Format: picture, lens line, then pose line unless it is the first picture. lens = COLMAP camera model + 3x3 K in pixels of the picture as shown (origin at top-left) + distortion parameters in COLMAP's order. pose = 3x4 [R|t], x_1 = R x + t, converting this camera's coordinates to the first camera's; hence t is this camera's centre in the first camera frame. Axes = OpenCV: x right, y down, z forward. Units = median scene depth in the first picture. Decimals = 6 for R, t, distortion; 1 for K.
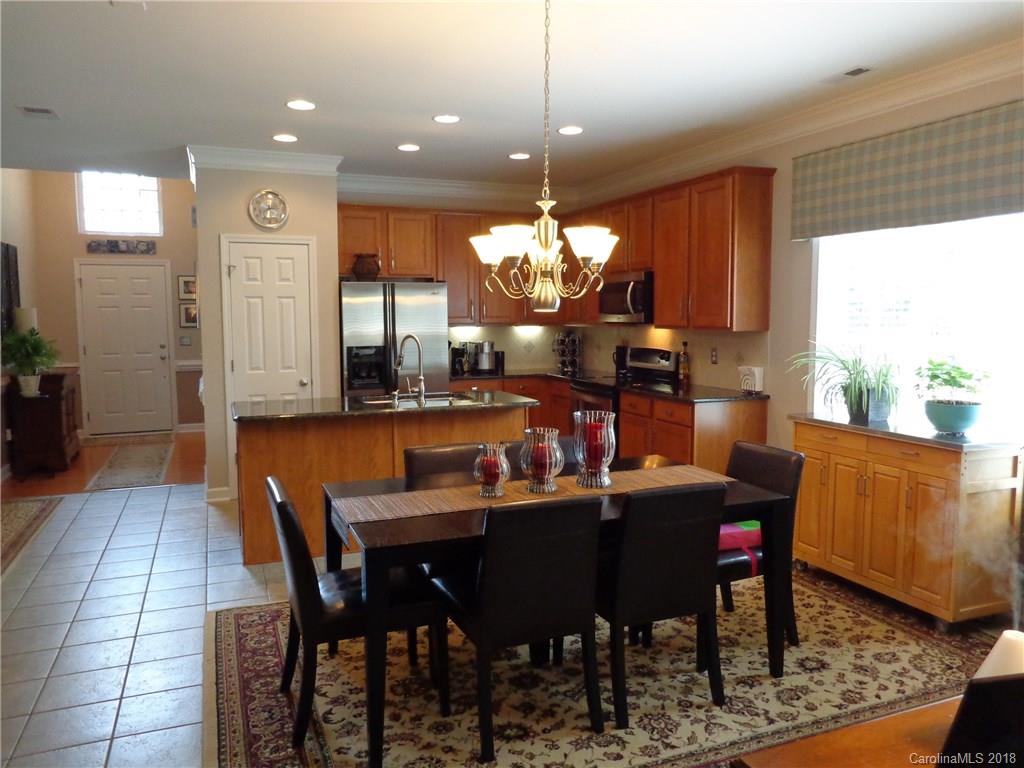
lens RADIAL K [[760.1, 0, 517.2], [0, 760.1, 383.4], [0, 0, 1]] dist [-0.008177, 0.000093]
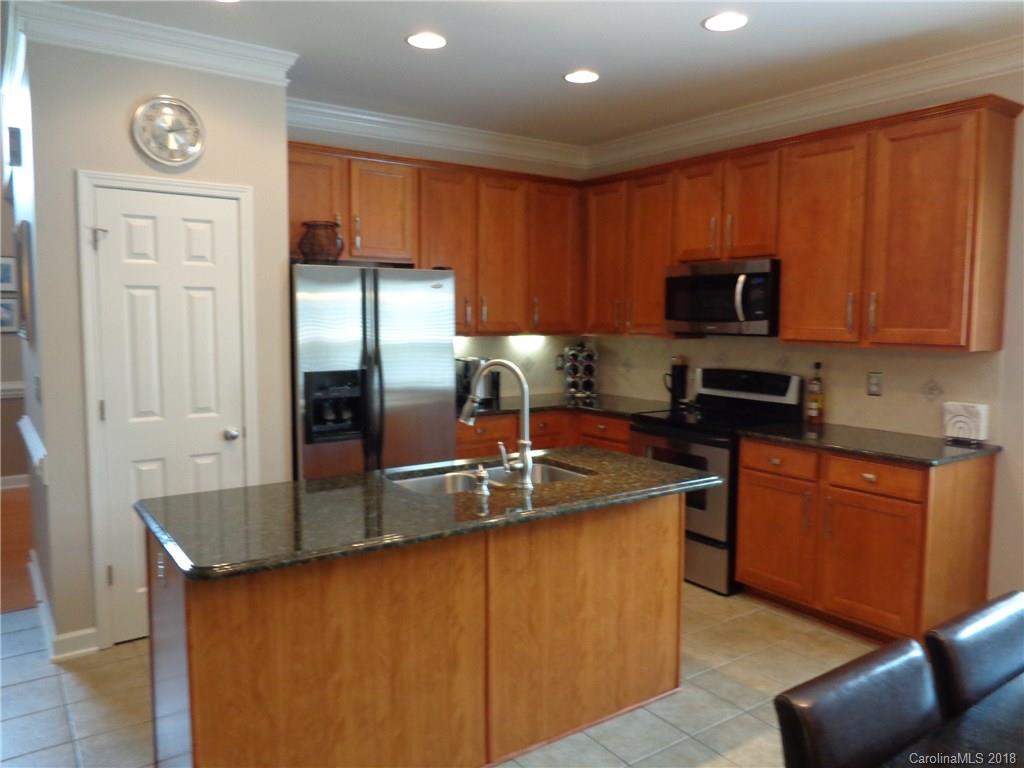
lens RADIAL K [[760.1, 0, 514.9], [0, 760.1, 382.8], [0, 0, 1]] dist [-0.008177, 0.000093]
pose [[0.973695, -0.010538, 0.227610, -0.240446], [0.010931, 0.999940, -0.000466, -0.045894], [-0.227591, 0.002942, 0.973752, 0.454857]]
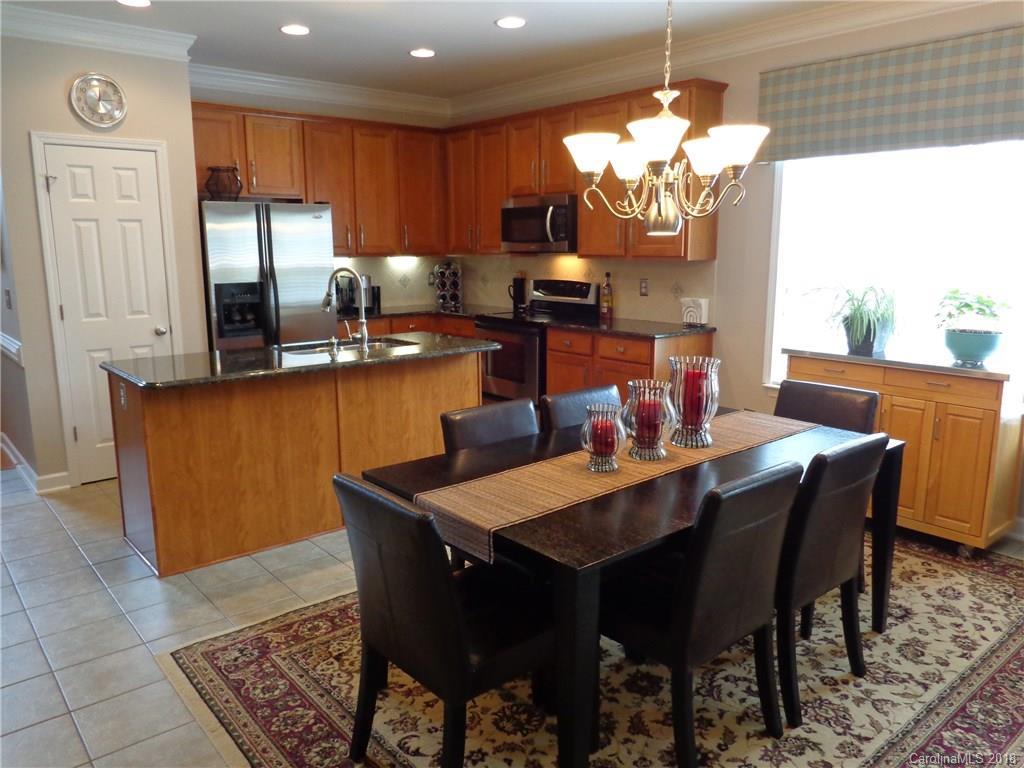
lens RADIAL K [[760.1, 0, 513.8], [0, 760.1, 384.8], [0, 0, 1]] dist [-0.008177, 0.000093]
pose [[0.950075, -0.056755, 0.306817, -0.213229], [0.028999, 0.995123, 0.094278, -0.010727], [-0.310672, -0.080674, 0.947088, 0.166514]]
